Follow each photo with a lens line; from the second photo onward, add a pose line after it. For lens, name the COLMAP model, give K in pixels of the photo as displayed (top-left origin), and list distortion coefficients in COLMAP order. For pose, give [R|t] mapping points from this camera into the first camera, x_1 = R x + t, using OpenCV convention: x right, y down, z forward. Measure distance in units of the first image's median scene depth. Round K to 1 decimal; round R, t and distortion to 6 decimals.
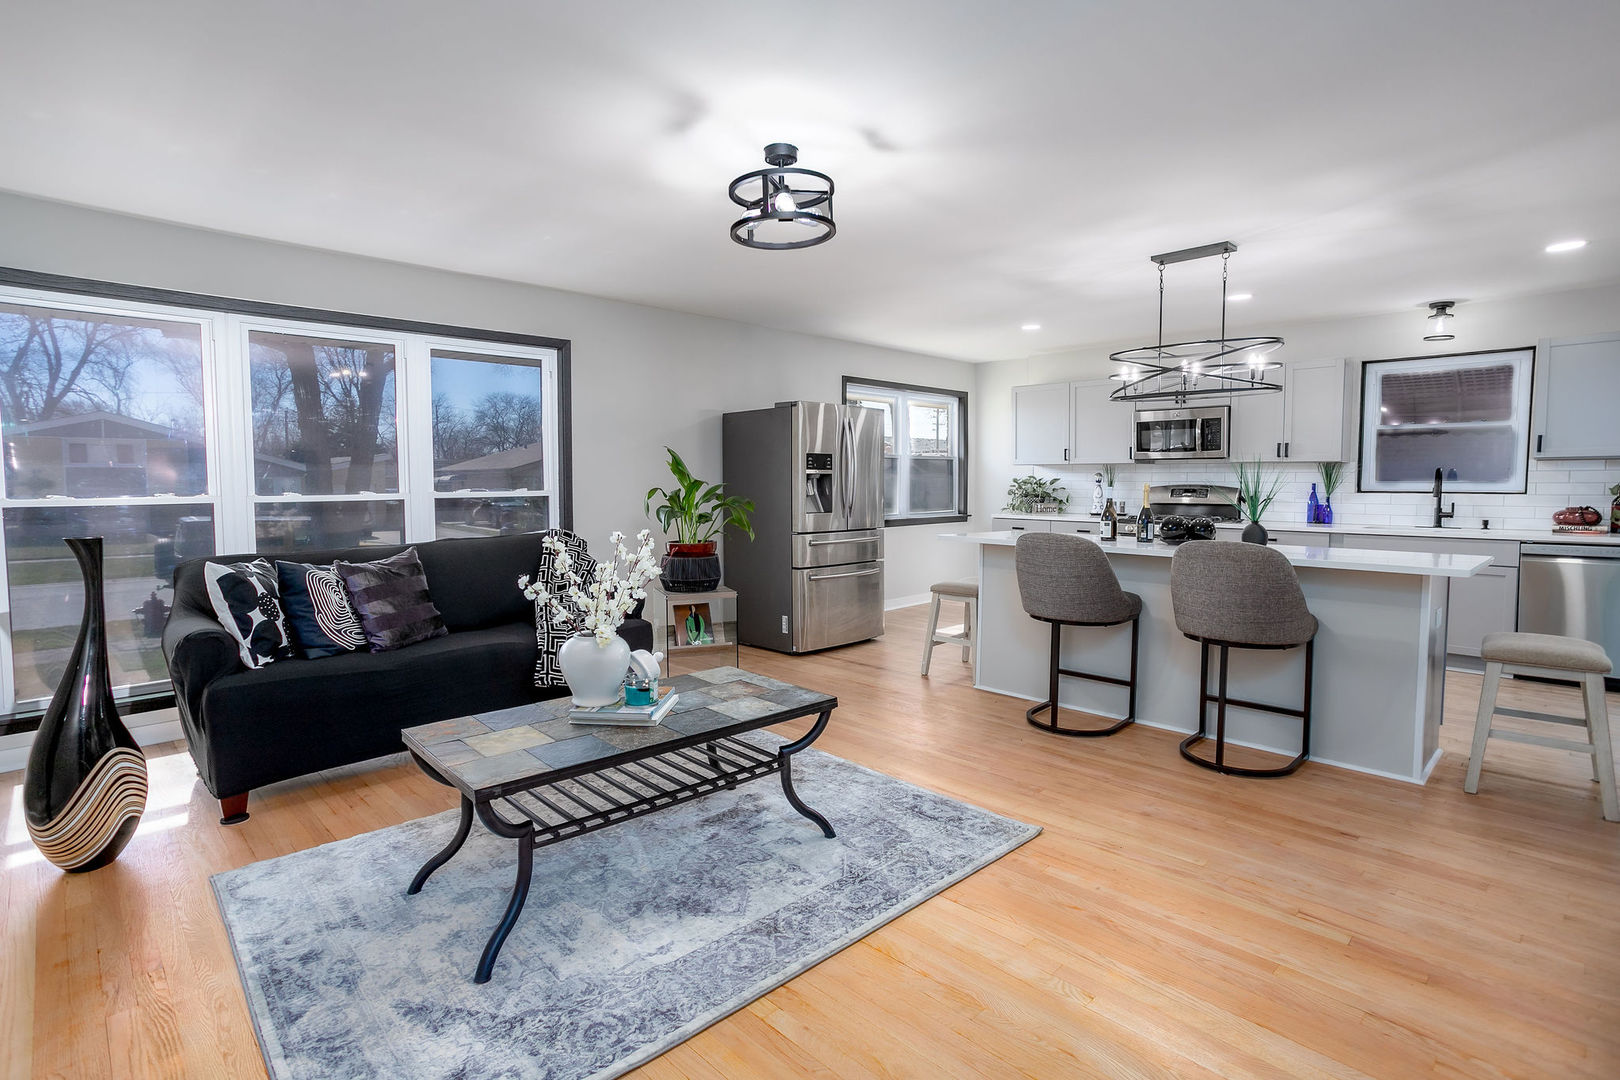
lens RADIAL K [[792.7, 0, 794.6], [0, 792.7, 522.0], [0, 0, 1]] dist [-0.051084, 0.036067]
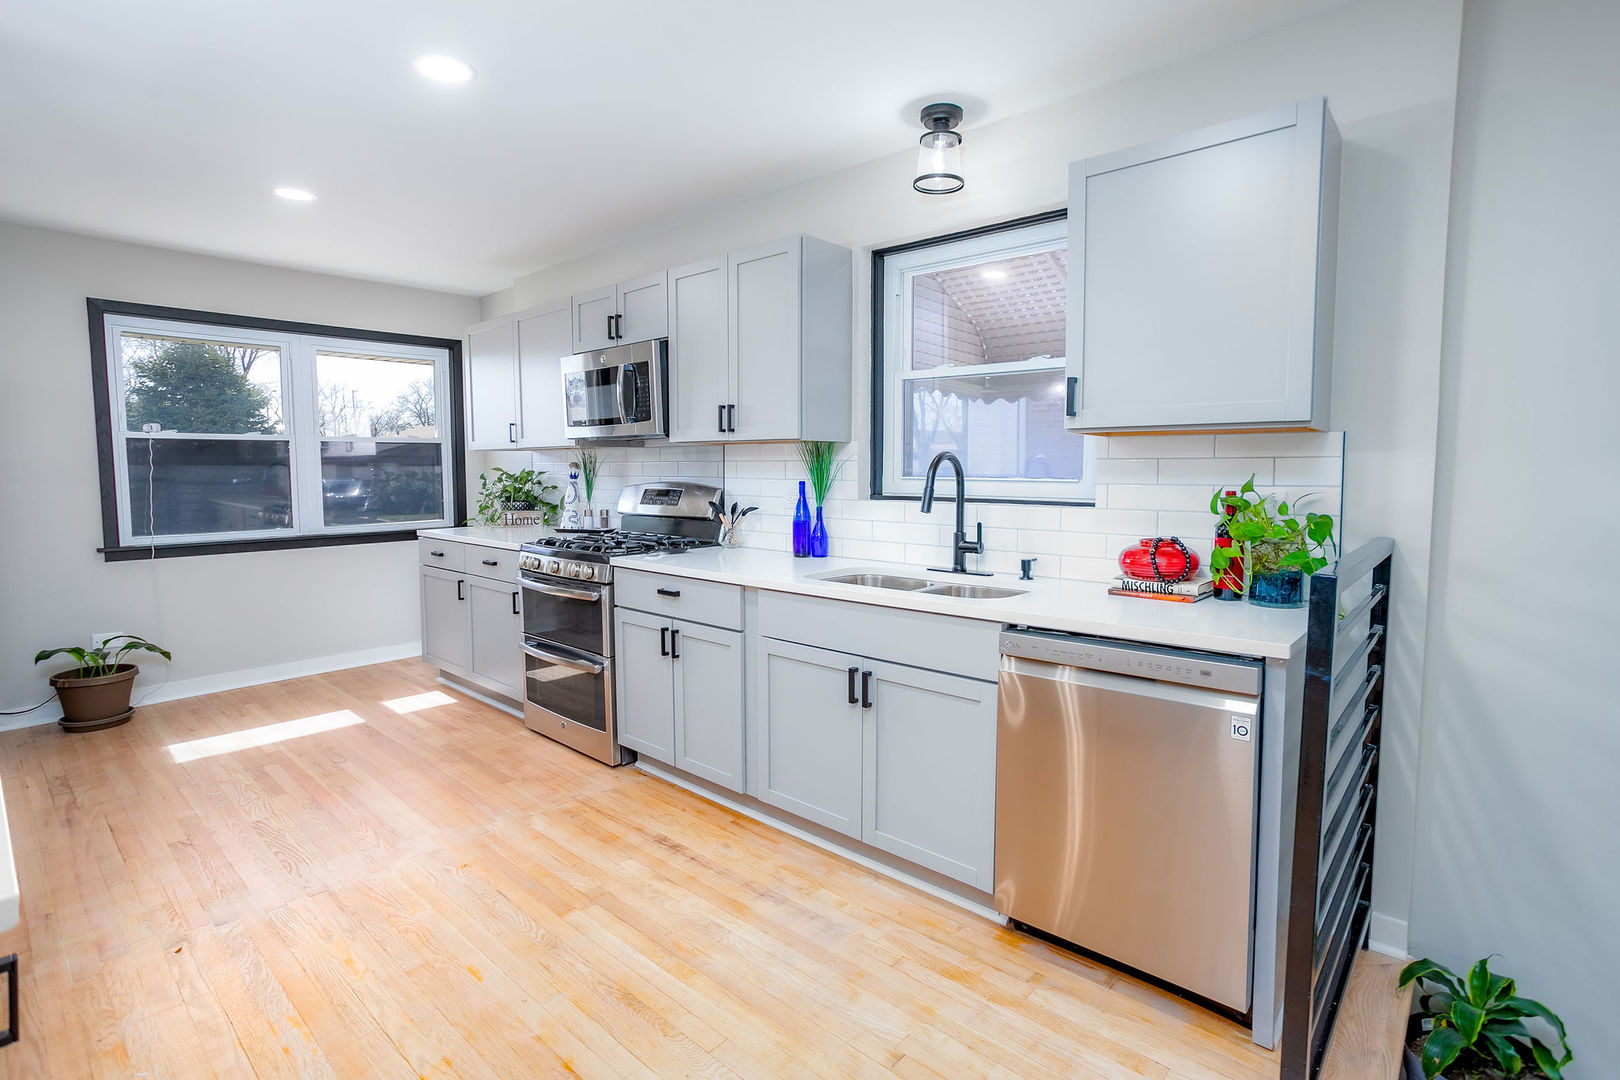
lens RADIAL K [[792.7, 0, 794.6], [0, 792.7, 522.0], [0, 0, 1]] dist [-0.051084, 0.036067]
pose [[0.998575, -0.007249, 0.052865, 0.709920], [0.006309, 0.999819, 0.017940, -0.035434], [-0.052986, -0.017581, 0.998440, 0.514464]]
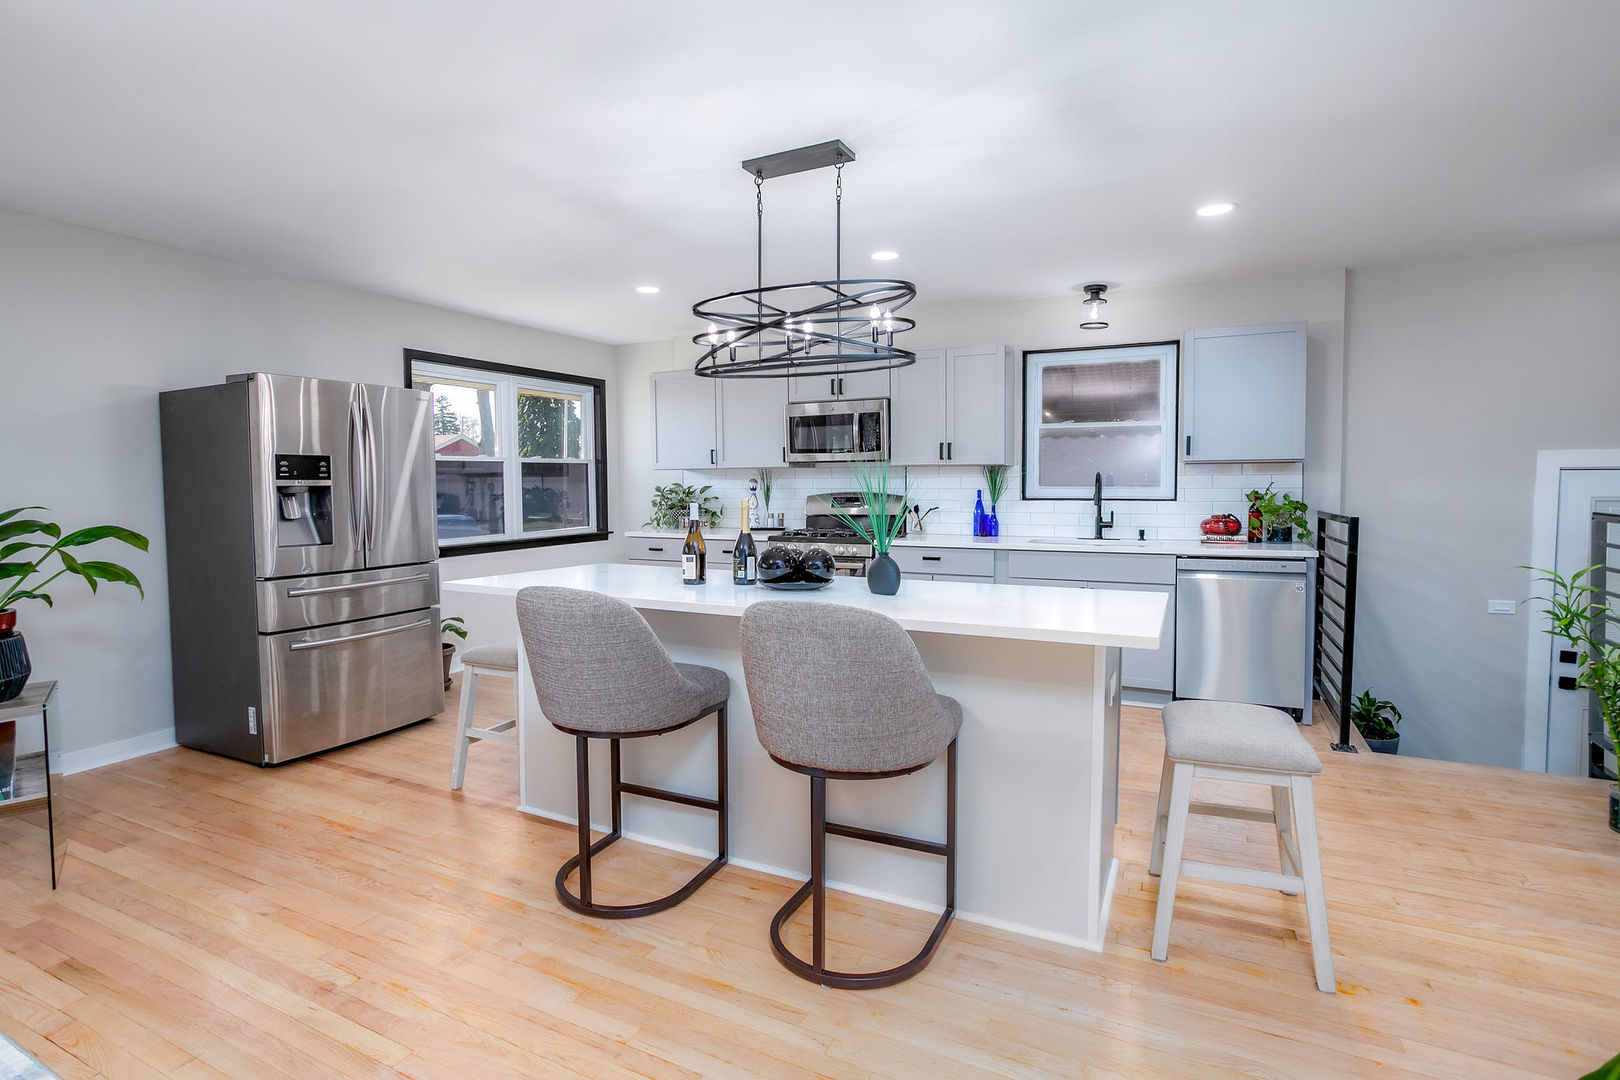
lens RADIAL K [[792.7, 0, 794.6], [0, 792.7, 522.0], [0, 0, 1]] dist [-0.051084, 0.036067]
pose [[0.945043, -0.023911, 0.326069, 0.210254], [0.025416, 0.999677, -0.000357, -0.021379], [-0.325956, 0.008624, 0.945346, 0.269935]]
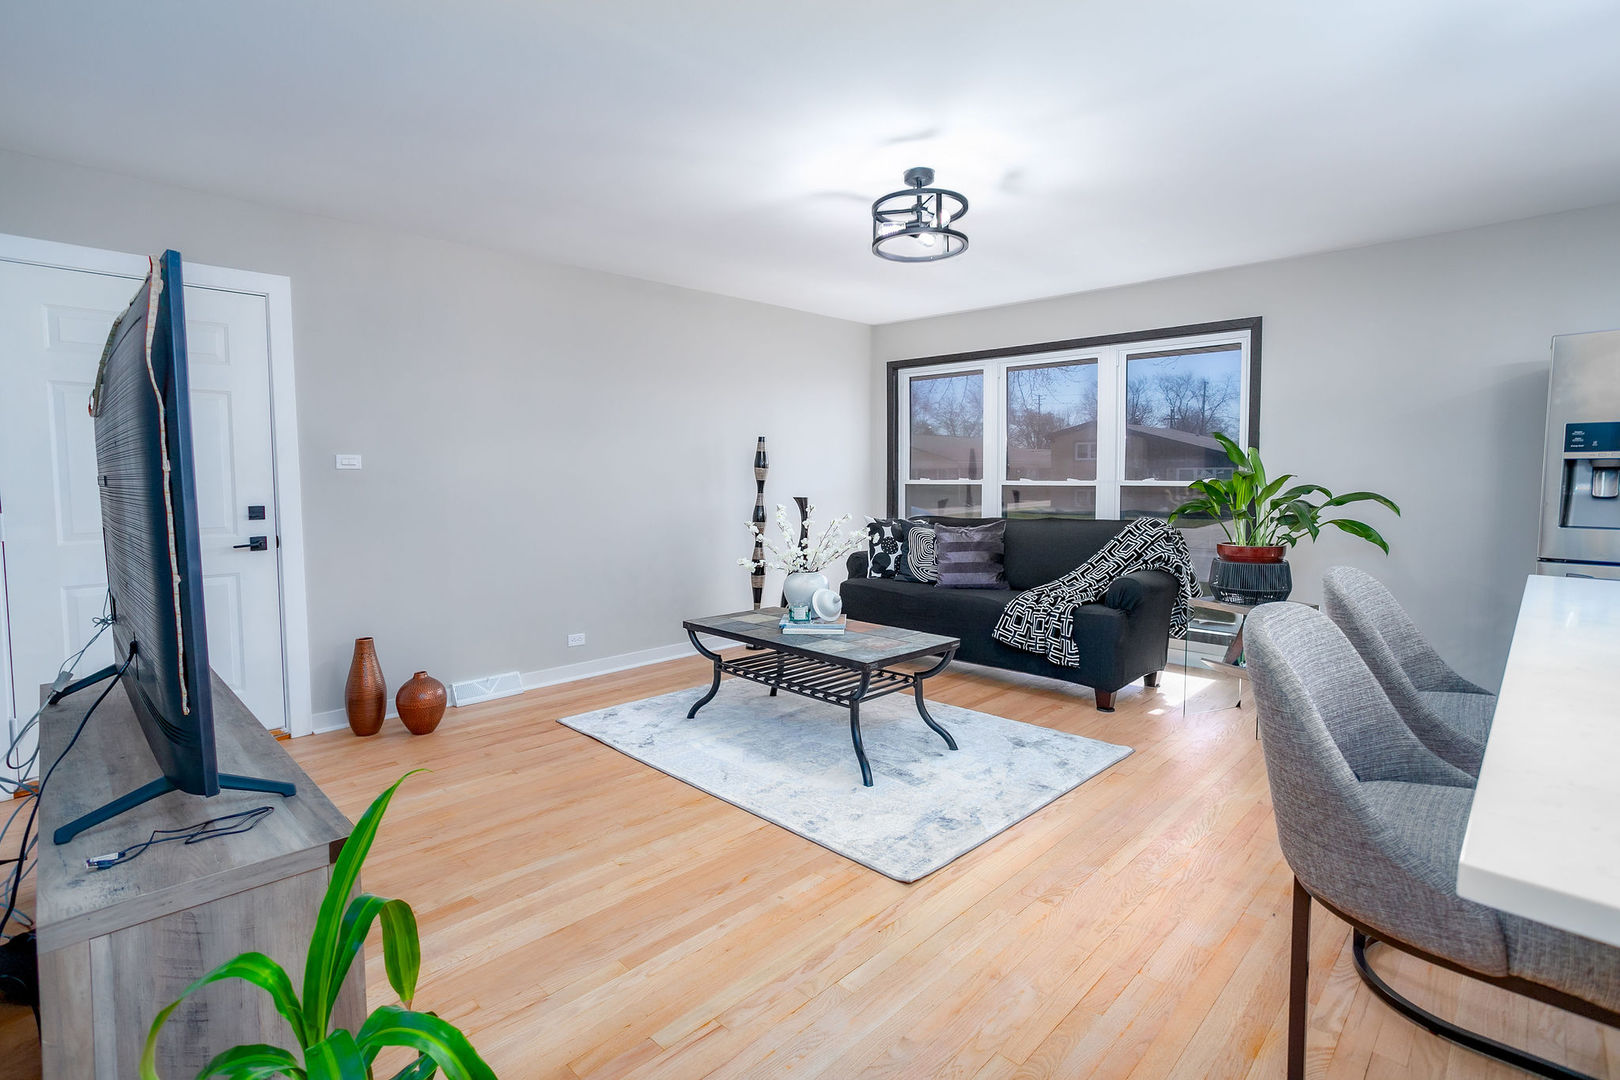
lens RADIAL K [[792.7, 0, 794.6], [0, 792.7, 522.0], [0, 0, 1]] dist [-0.051084, 0.036067]
pose [[0.022357, 0.064182, -0.997688, 0.582001], [-0.051587, 0.996682, 0.062961, -0.022260], [0.998418, 0.050060, 0.025594, 0.428077]]
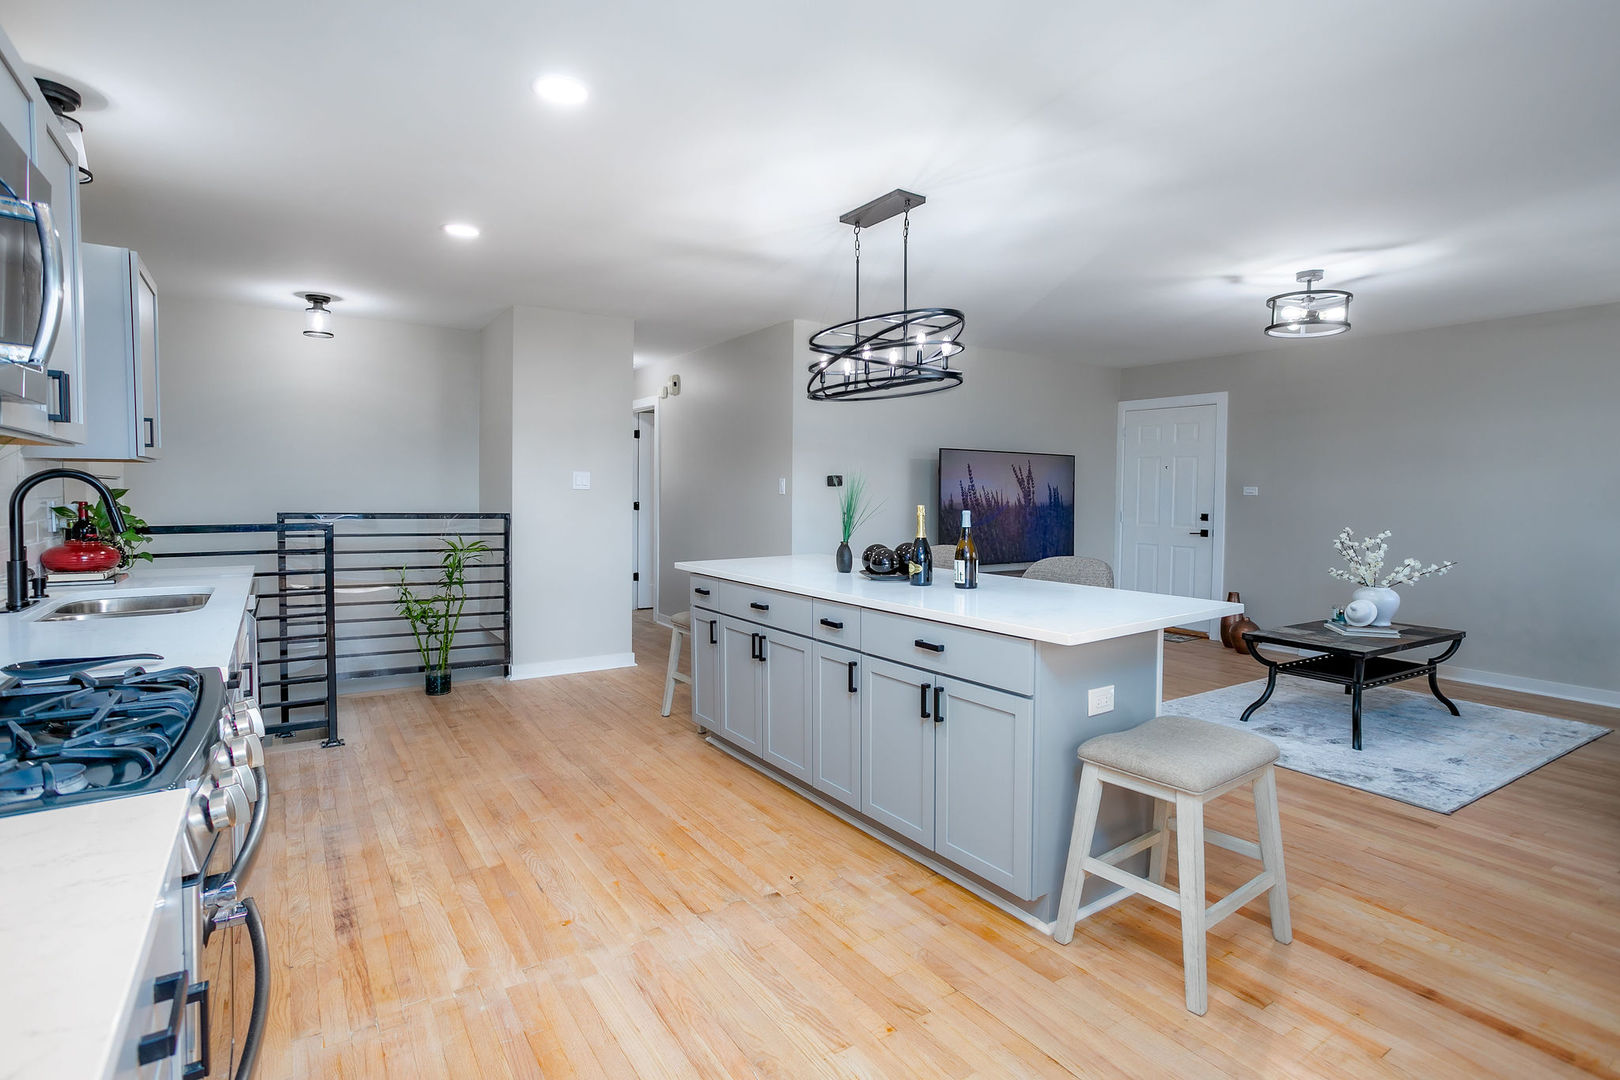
lens RADIAL K [[792.7, 0, 794.6], [0, 792.7, 522.0], [0, 0, 1]] dist [-0.051084, 0.036067]
pose [[-0.982894, -0.015239, 0.183538, 0.337648], [0.002628, 0.995309, 0.096713, -0.082534], [-0.184151, 0.095541, -0.978243, 1.361916]]
